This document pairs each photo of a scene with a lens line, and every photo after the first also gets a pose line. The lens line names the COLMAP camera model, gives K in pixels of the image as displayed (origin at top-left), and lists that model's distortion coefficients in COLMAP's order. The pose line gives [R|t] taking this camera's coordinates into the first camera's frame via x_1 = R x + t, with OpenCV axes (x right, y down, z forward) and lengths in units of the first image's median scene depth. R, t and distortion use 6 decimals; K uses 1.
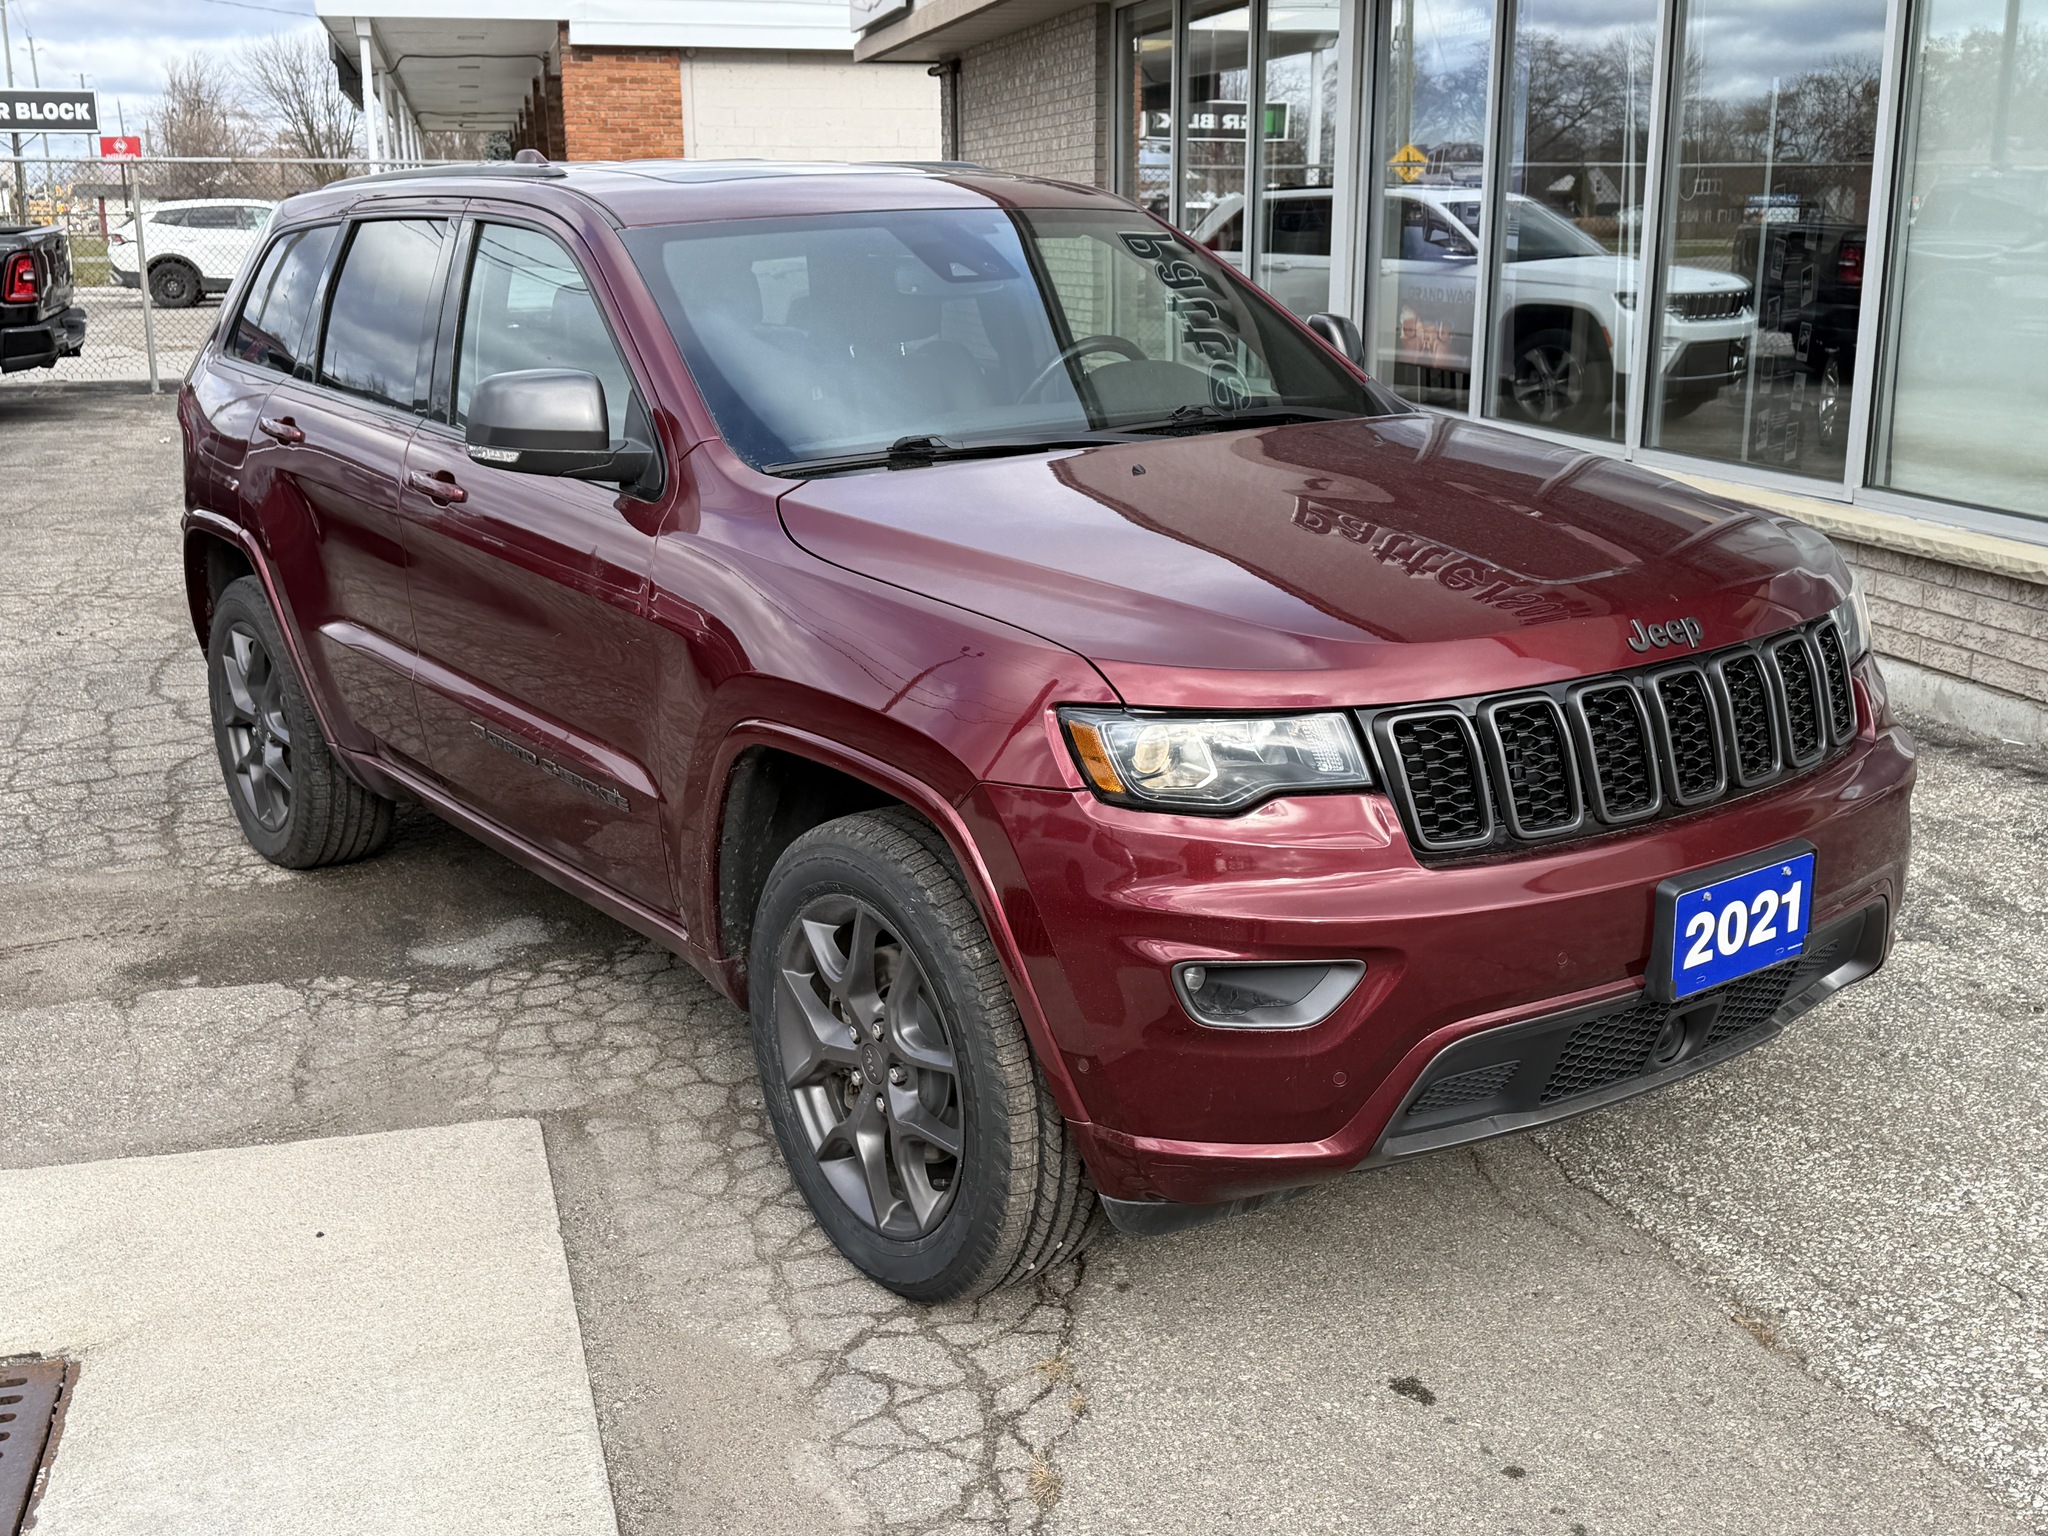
lens RADIAL K [[2263.7, 0, 1024.0], [0, 2263.7, 768.0], [0, 0, 1]] dist [0.164538, -0.328548]
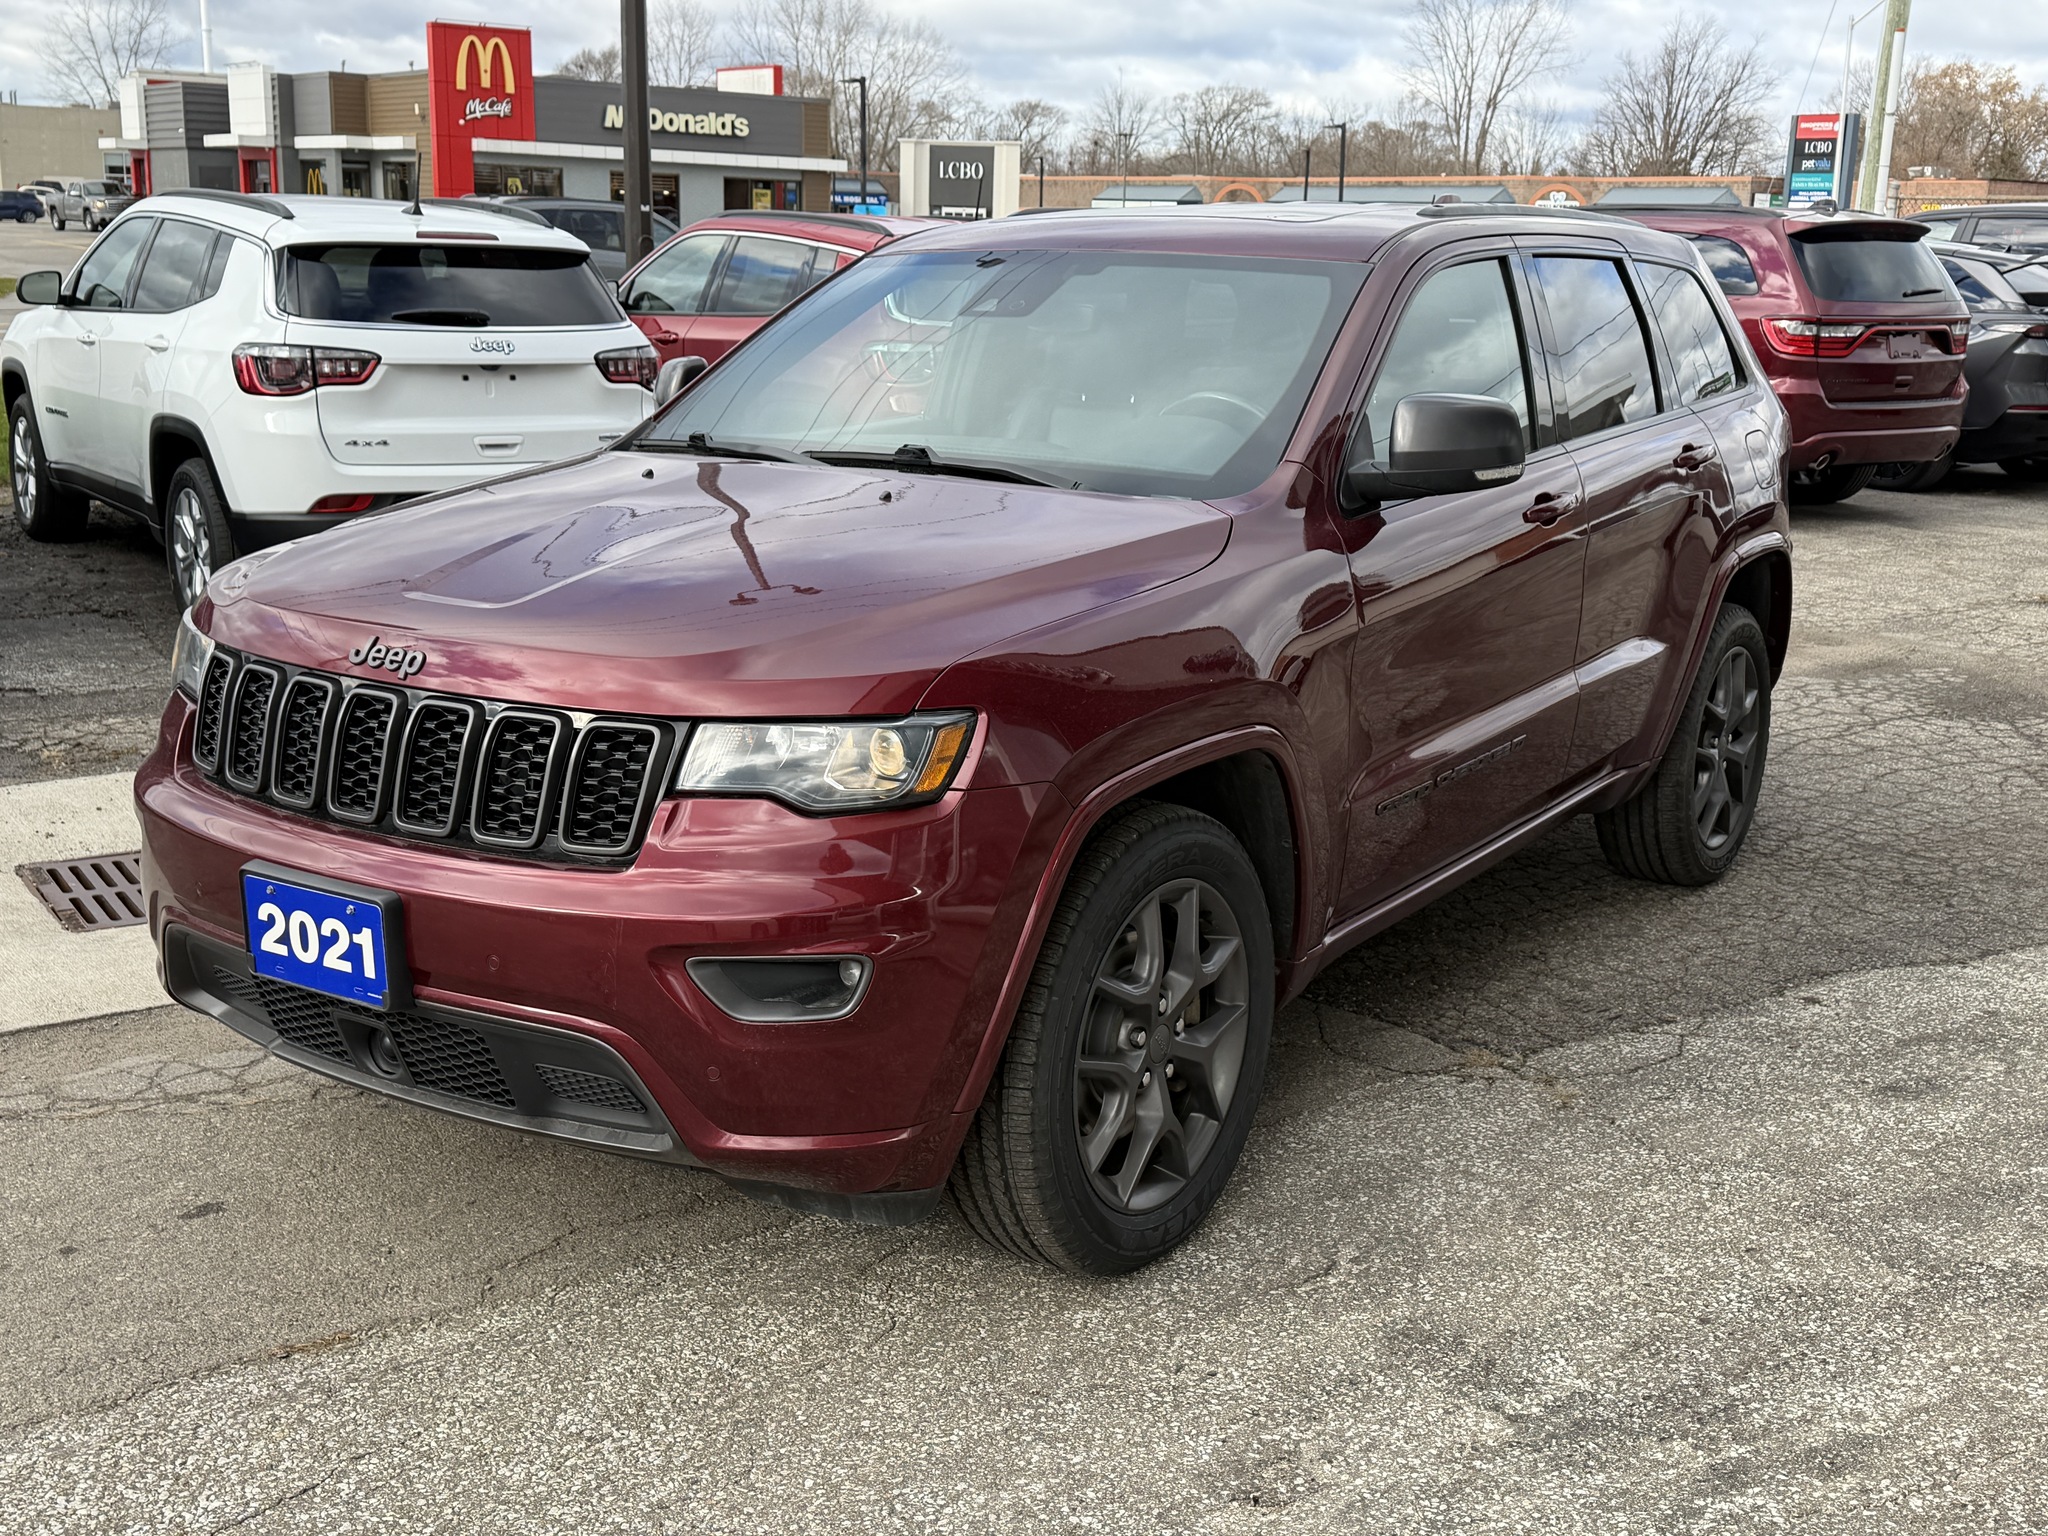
lens RADIAL K [[2263.7, 0, 1024.0], [0, 2263.7, 768.0], [0, 0, 1]] dist [0.164538, -0.328548]
pose [[0.306420, 0.241764, -0.920683, 0.905095], [-0.258980, 0.951898, 0.163767, -0.172918], [0.915989, 0.188257, 0.354292, 0.616762]]
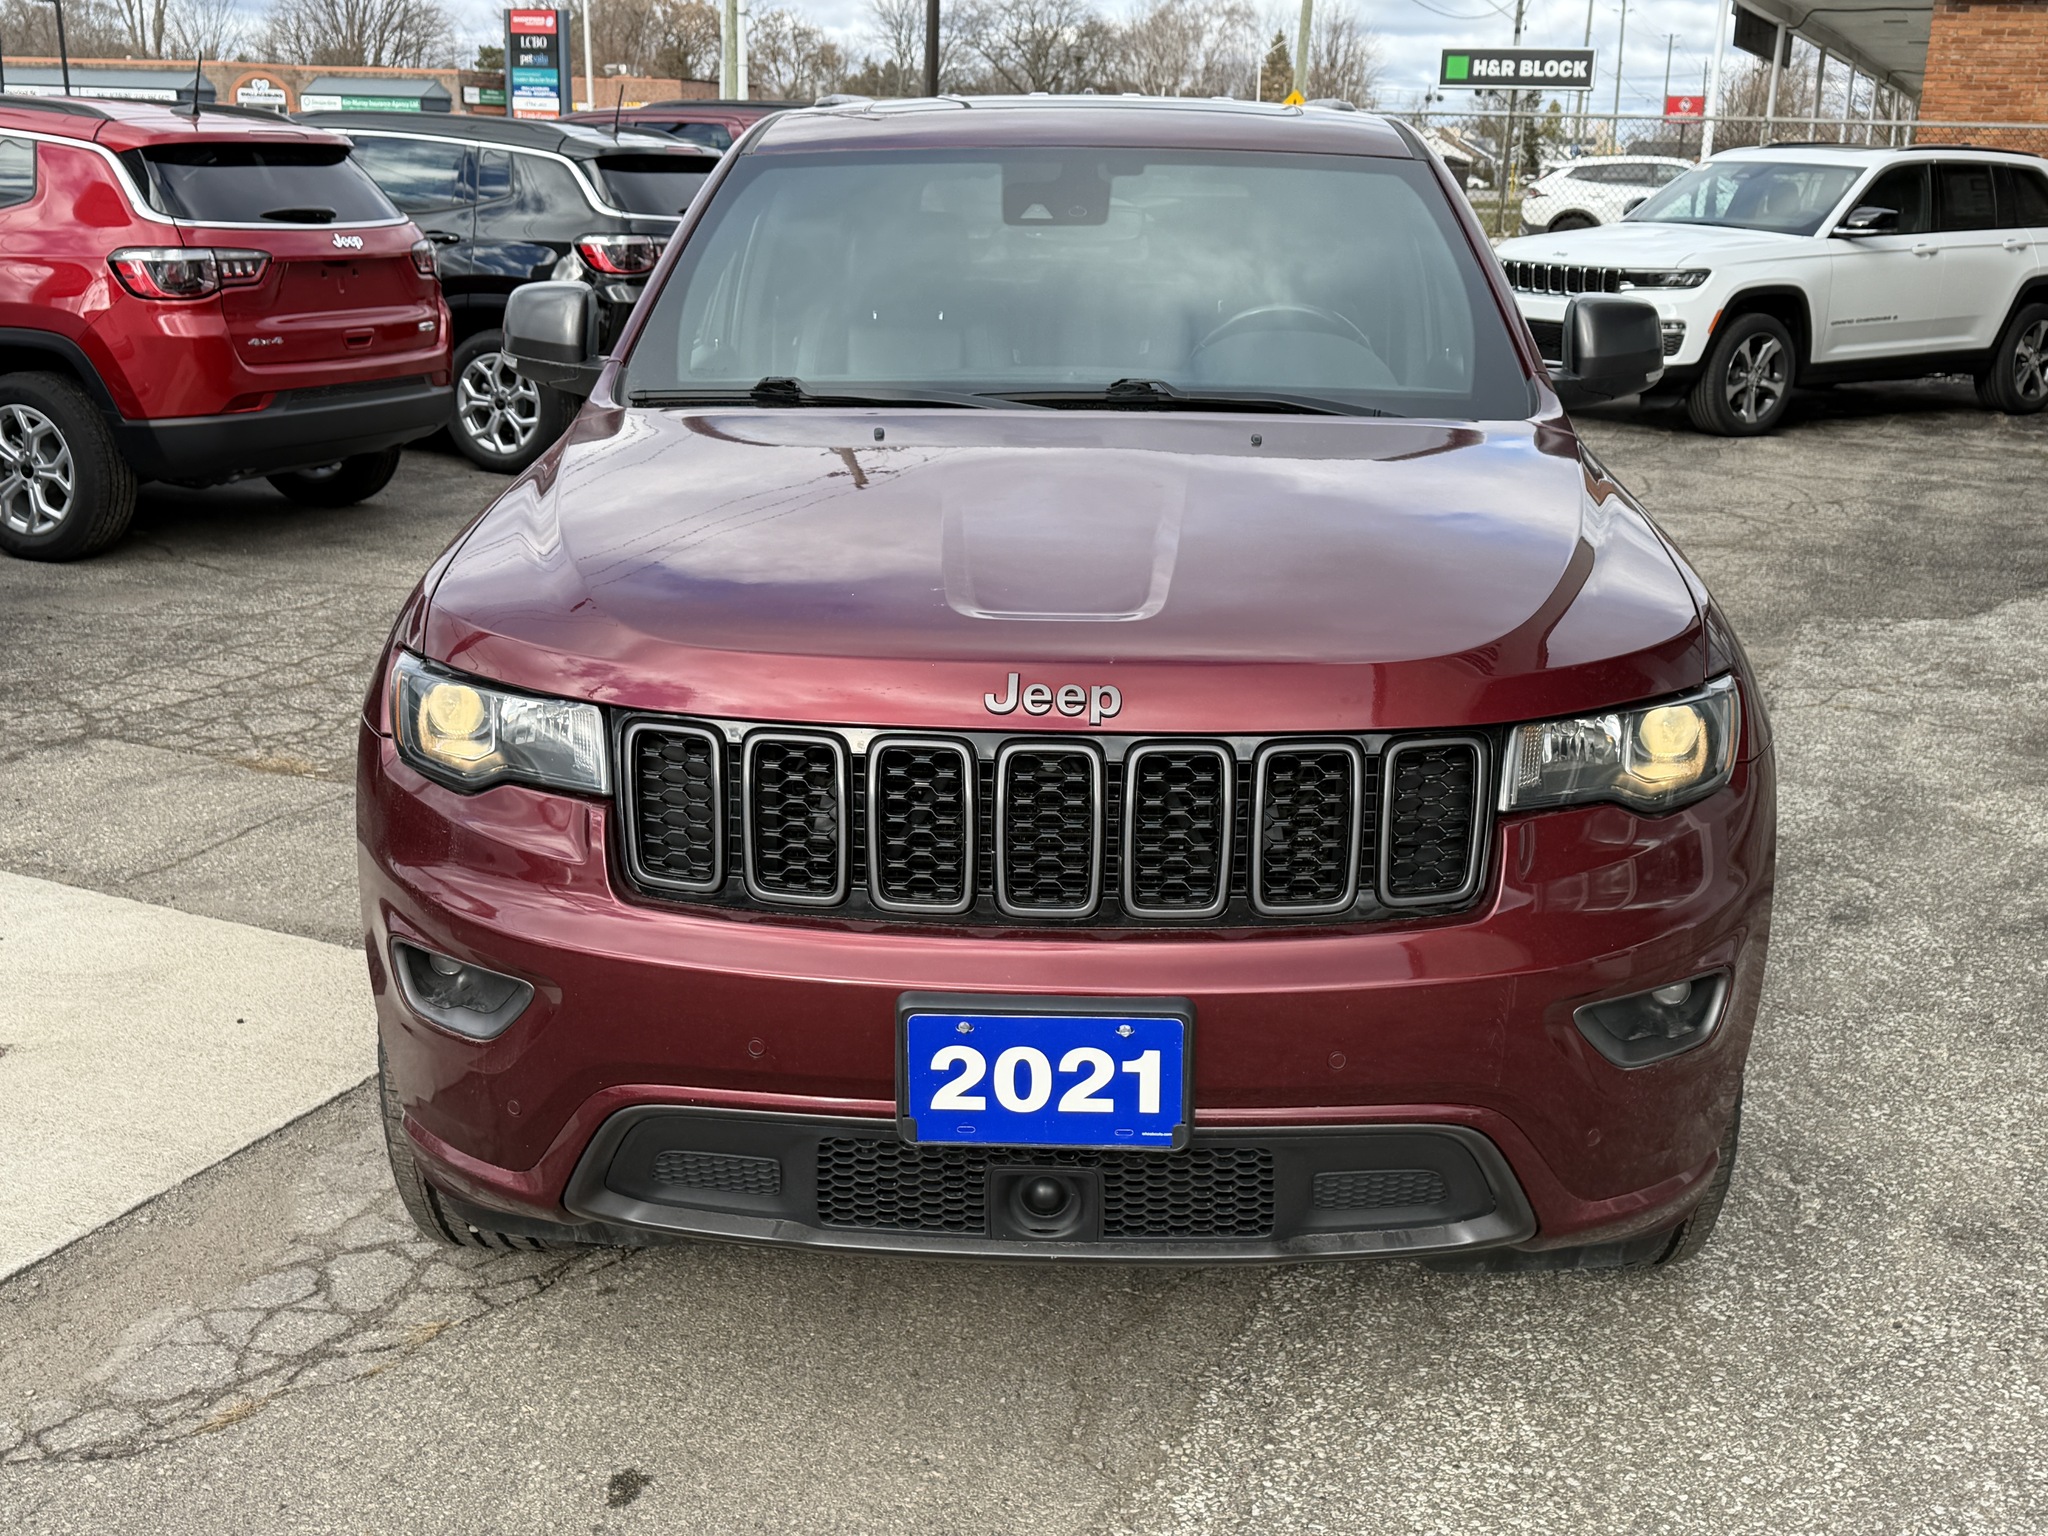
lens RADIAL K [[2263.7, 0, 1024.0], [0, 2263.7, 768.0], [0, 0, 1]] dist [0.164538, -0.328548]
pose [[0.769044, 0.197966, -0.607767, 0.512510], [-0.189037, 0.978738, 0.079600, -0.065271], [0.610603, 0.053675, 0.790116, 0.255128]]
